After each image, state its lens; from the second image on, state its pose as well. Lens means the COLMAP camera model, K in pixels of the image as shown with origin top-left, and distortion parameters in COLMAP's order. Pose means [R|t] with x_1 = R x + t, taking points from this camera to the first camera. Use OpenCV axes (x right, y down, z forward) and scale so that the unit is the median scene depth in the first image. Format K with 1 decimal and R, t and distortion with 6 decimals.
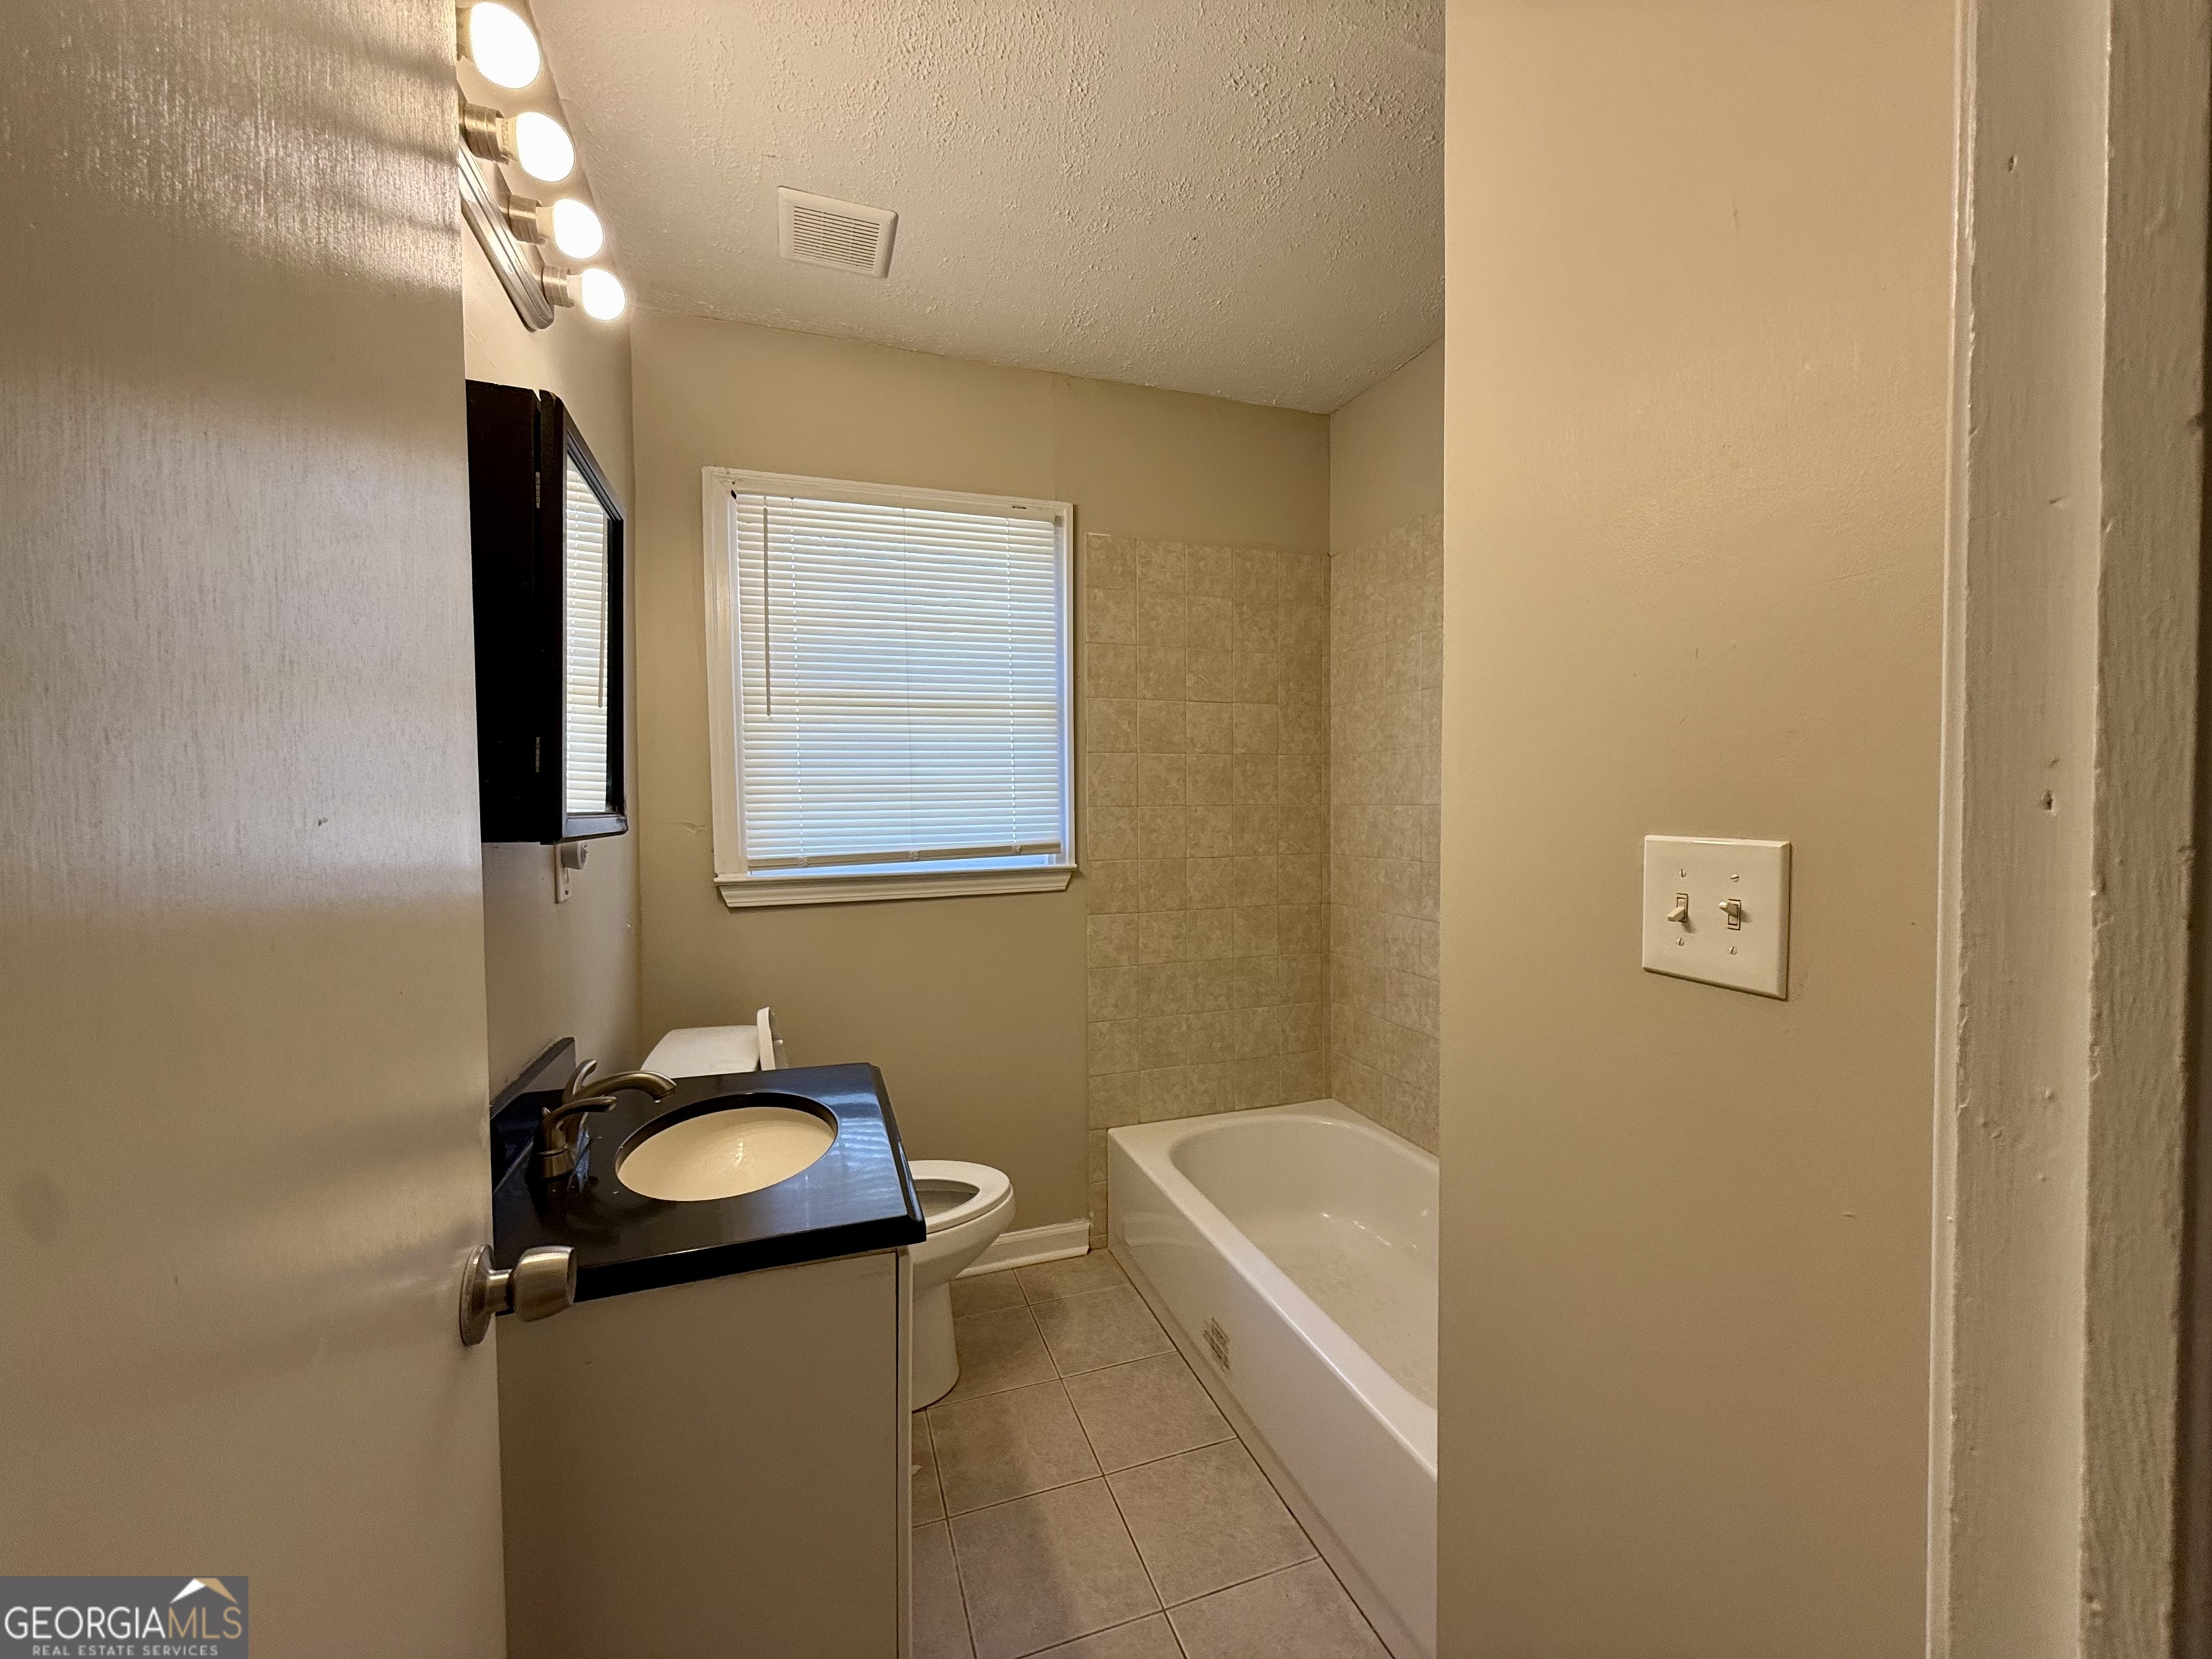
lens RADIAL K [[878.4, 0, 1108.0], [0, 878.4, 830.8], [0, 0, 1]] dist [0.000836, -0.000739]
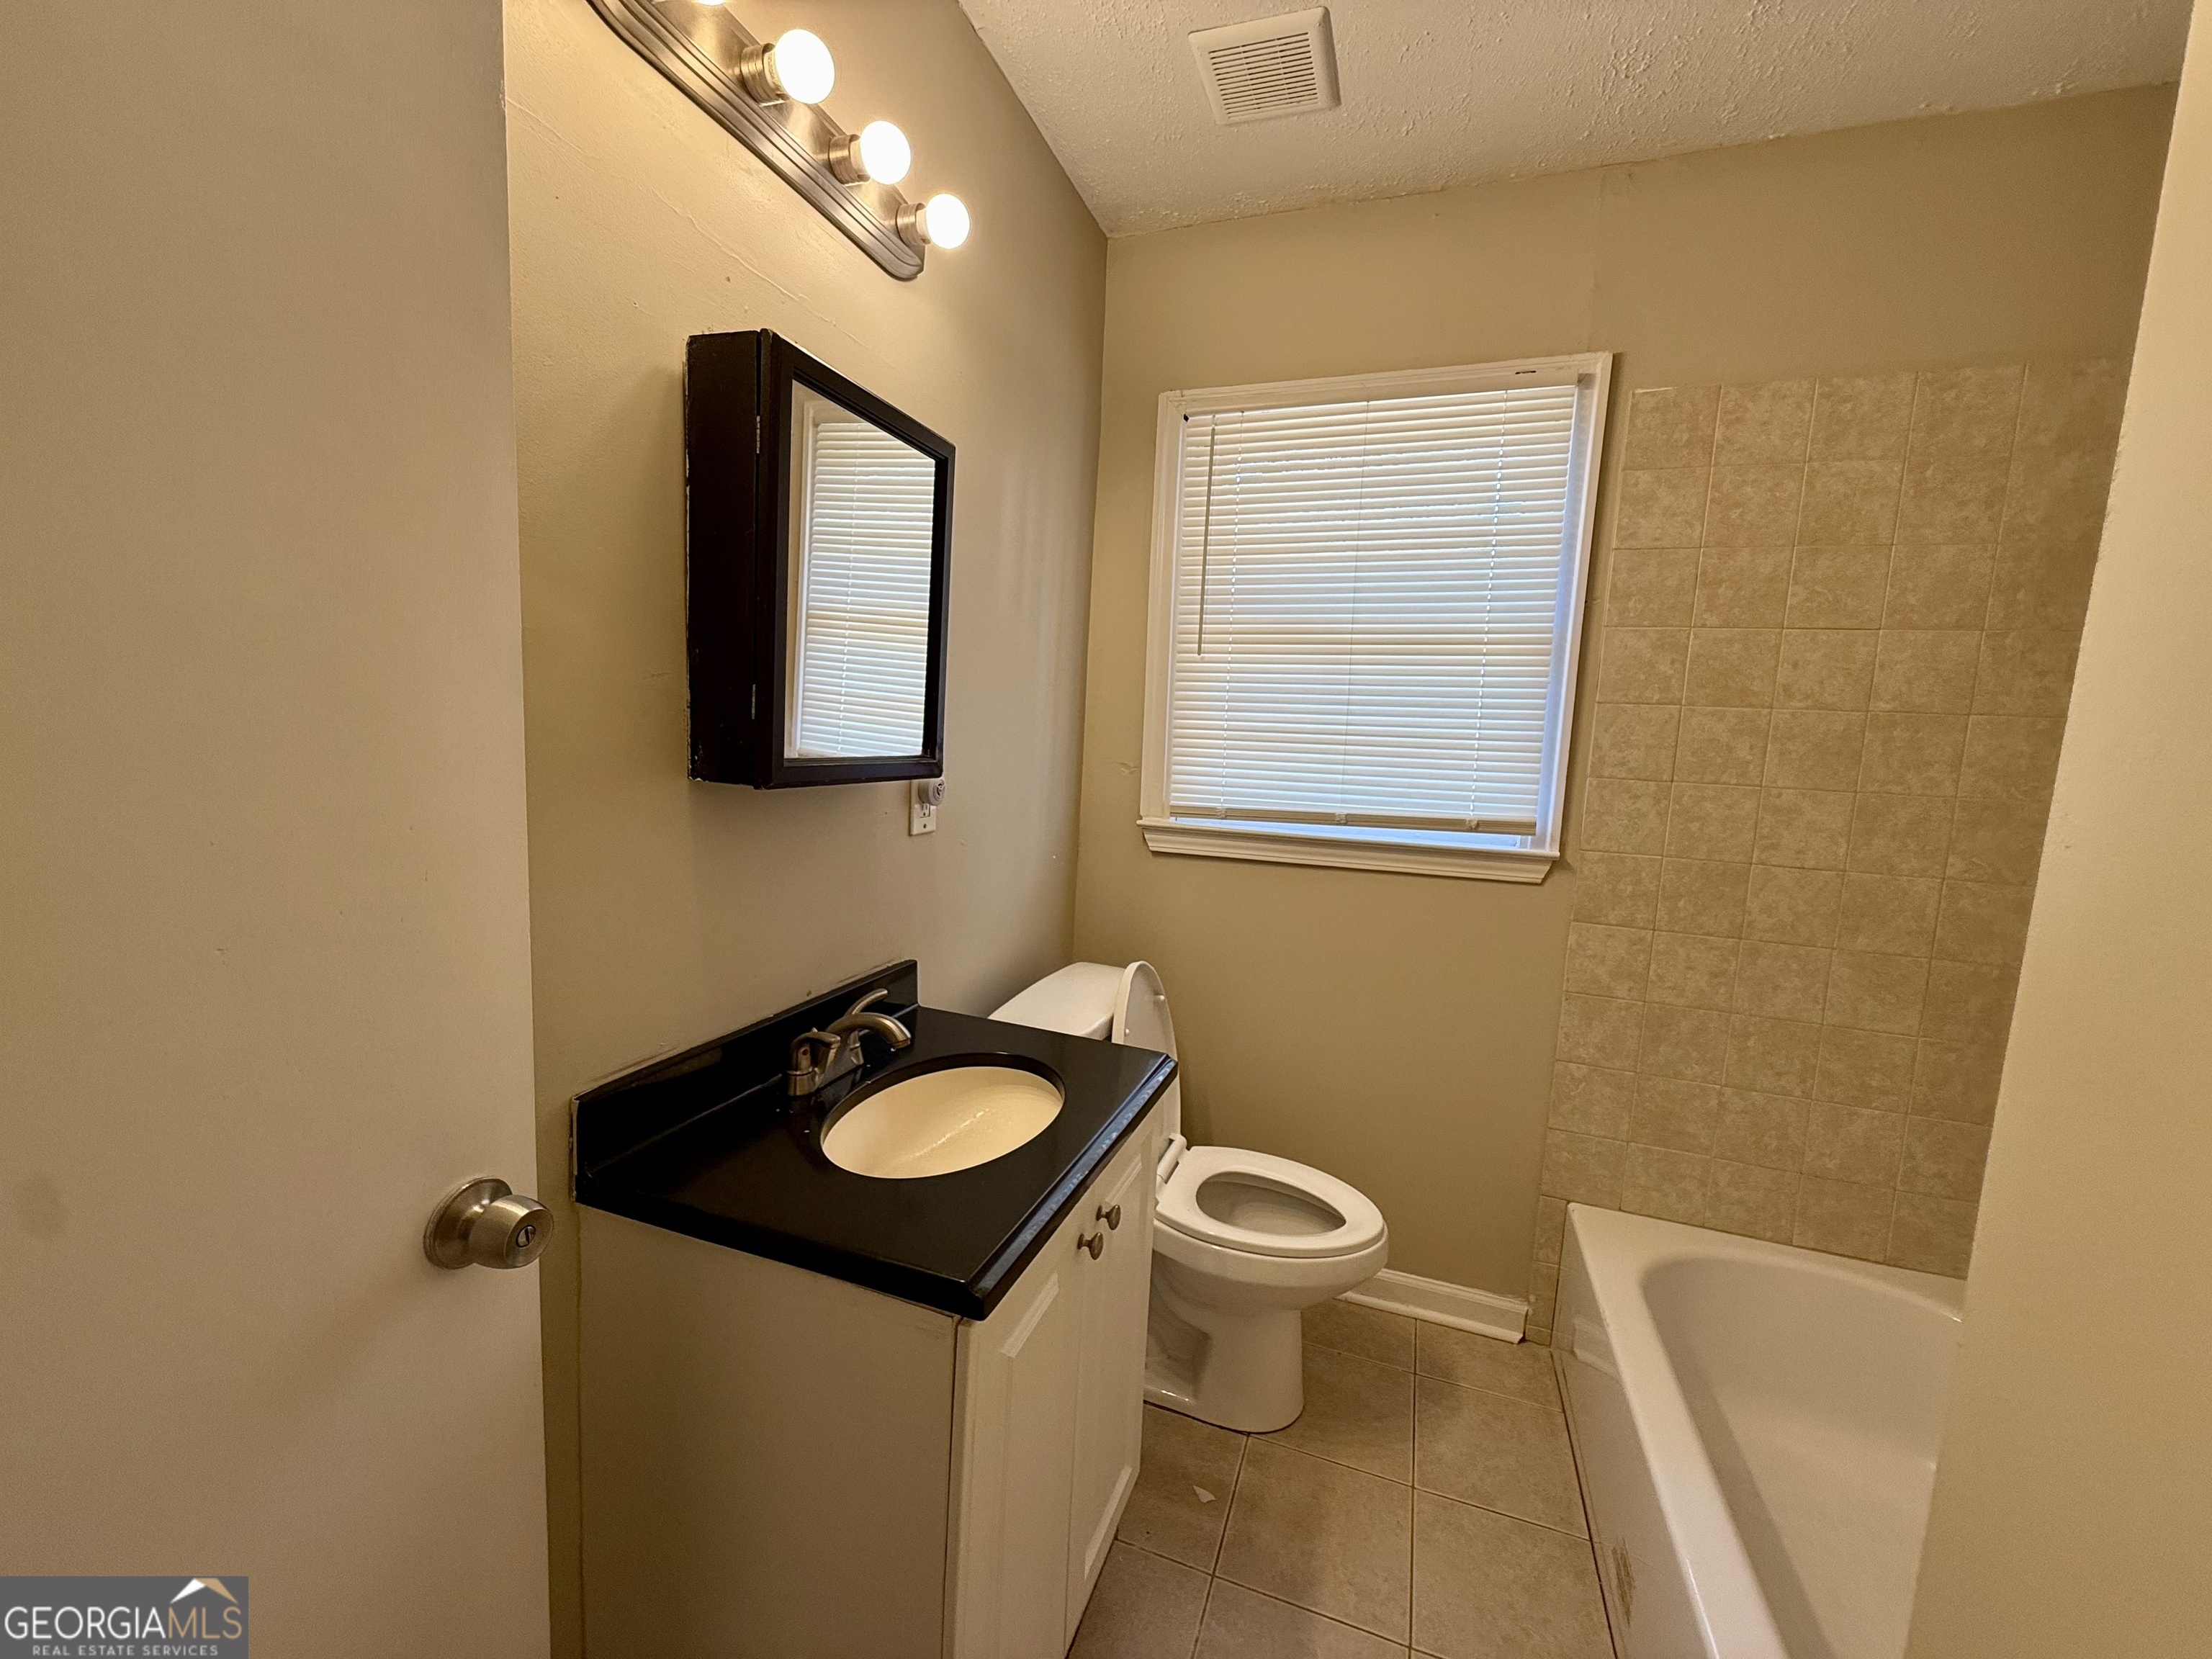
lens RADIAL K [[878.4, 0, 1114.5], [0, 878.4, 829.5], [0, 0, 1]] dist [0.000836, -0.000739]
pose [[0.780091, 0.116471, -0.614730, 0.126810], [-0.072513, 0.992730, 0.096069, -0.026058], [0.621450, -0.030367, 0.782865, 0.175355]]
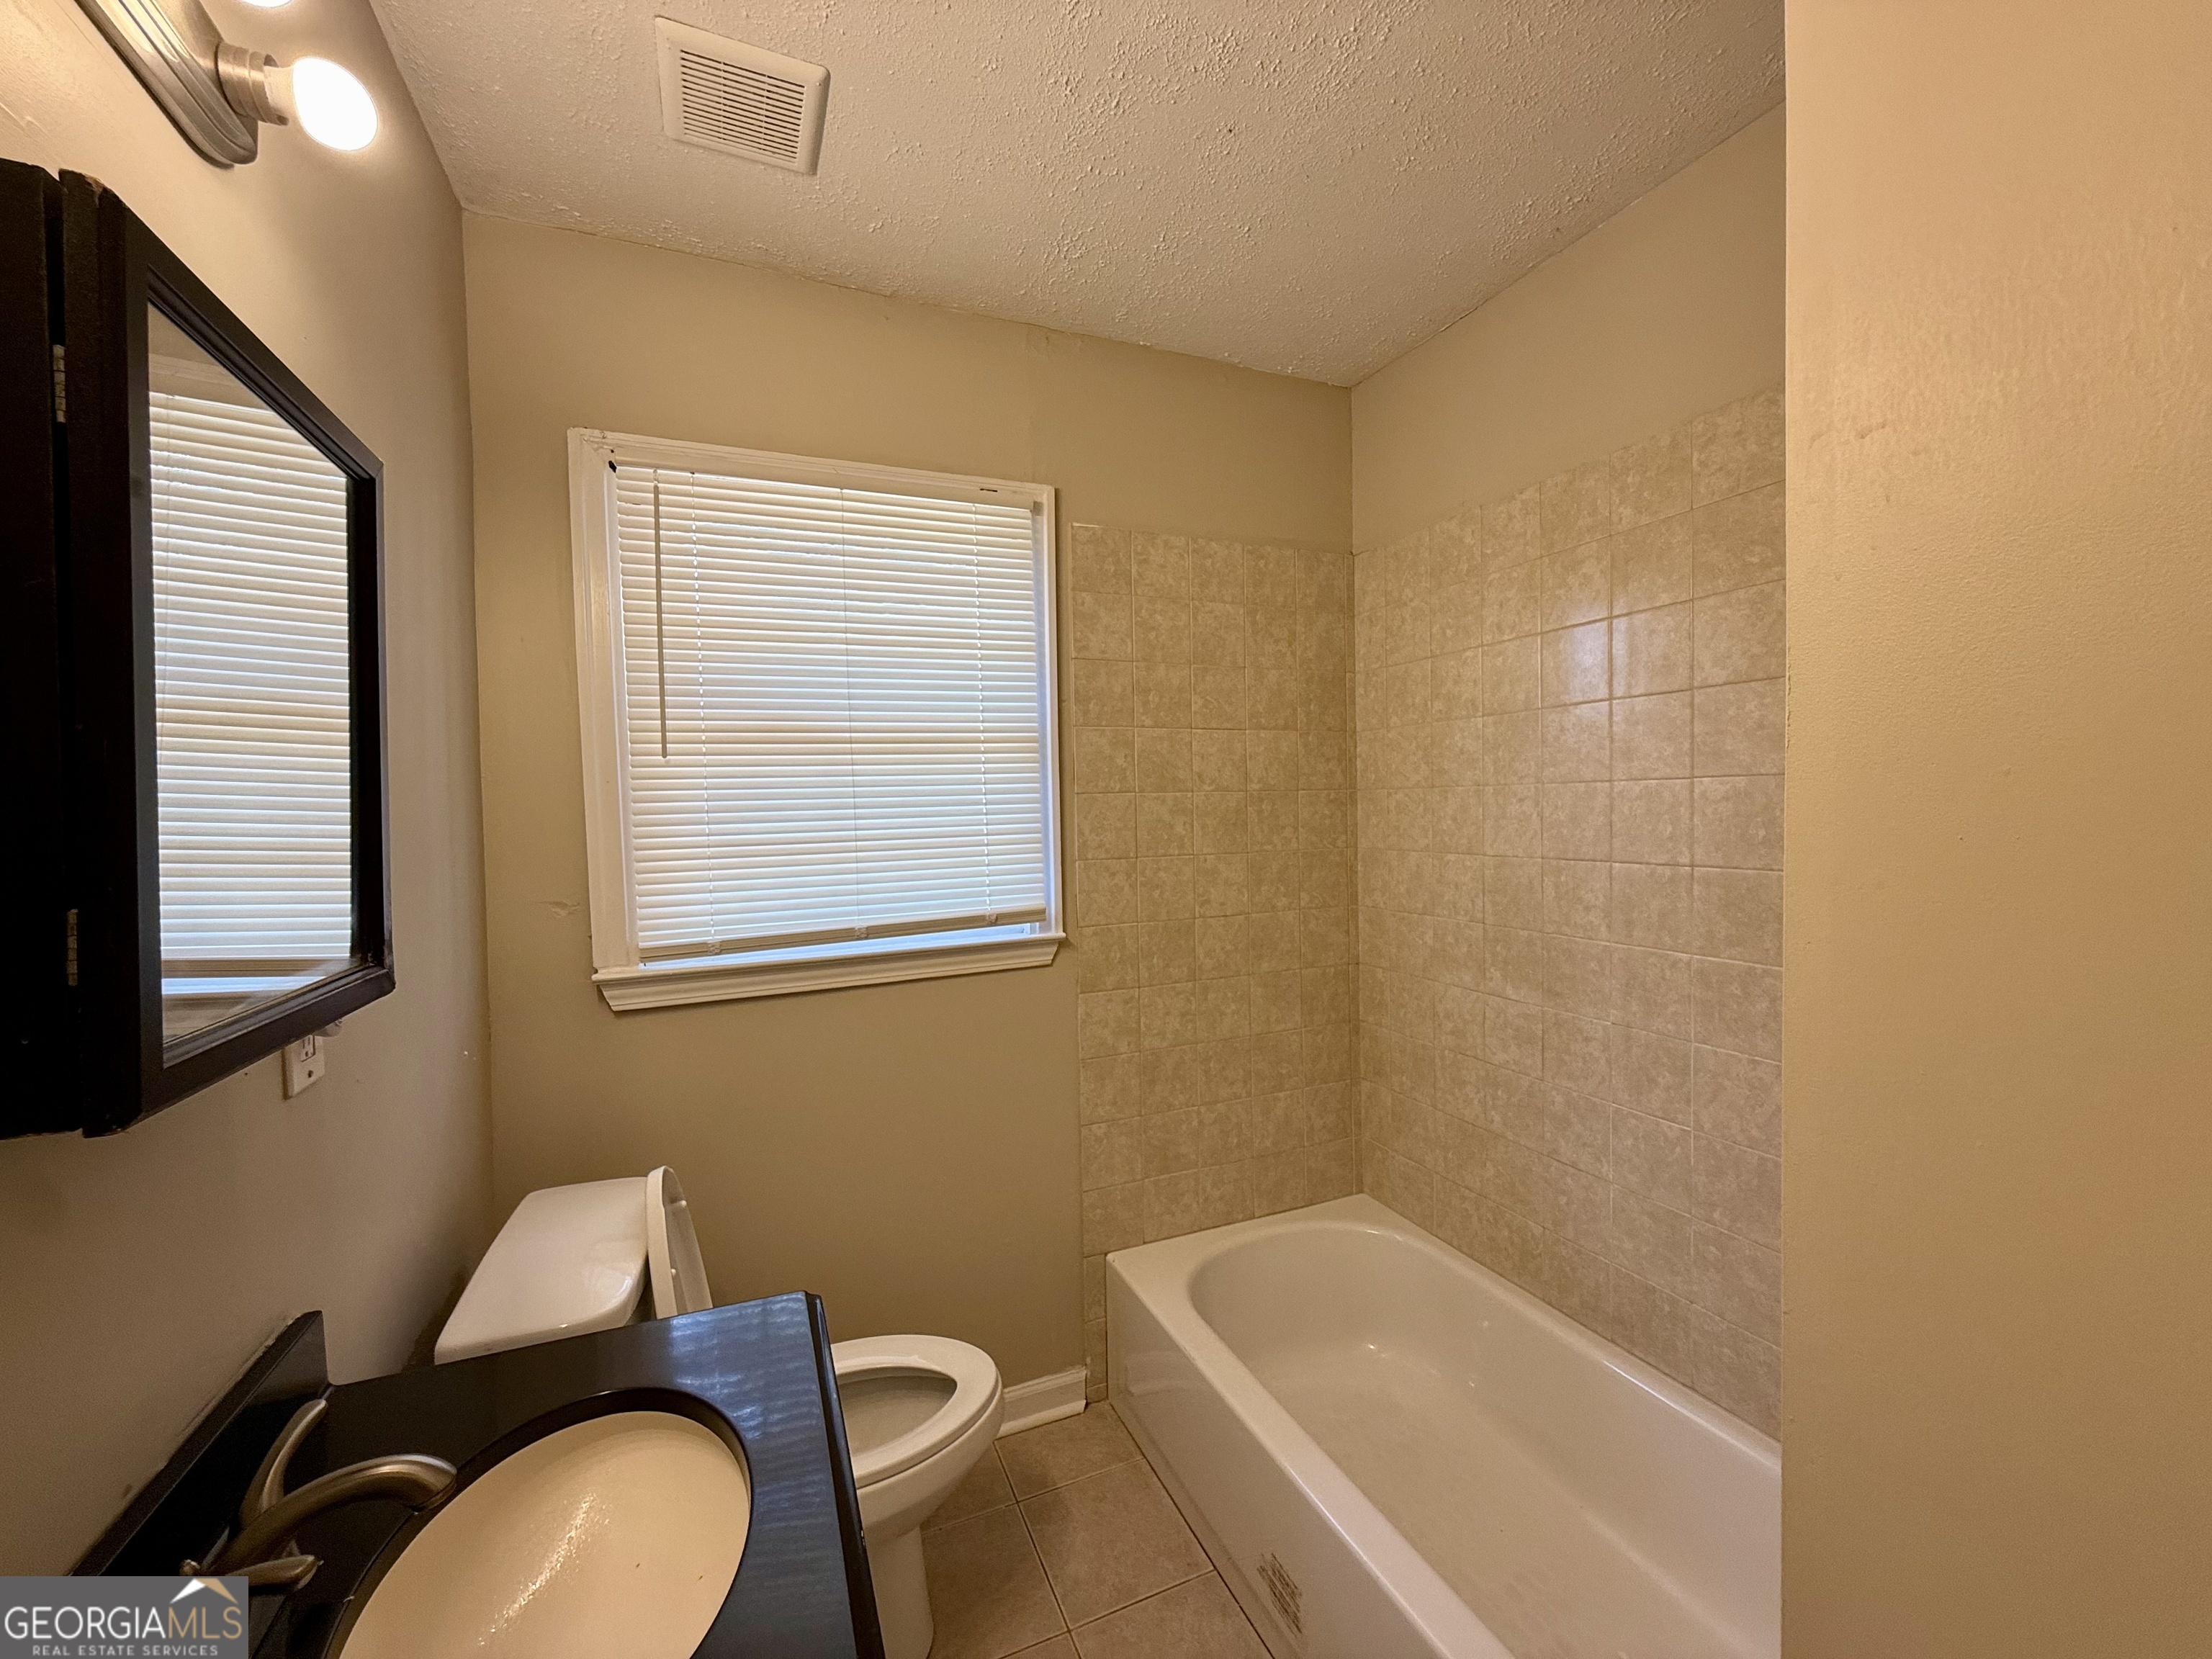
lens RADIAL K [[878.4, 0, 1108.8], [0, 878.4, 830.3], [0, 0, 1]] dist [0.000836, -0.000739]
pose [[0.997620, -0.014631, 0.067386, -0.048675], [0.014796, 0.999889, -0.001950, -0.054240], [-0.067350, 0.002942, 0.997725, 0.190582]]
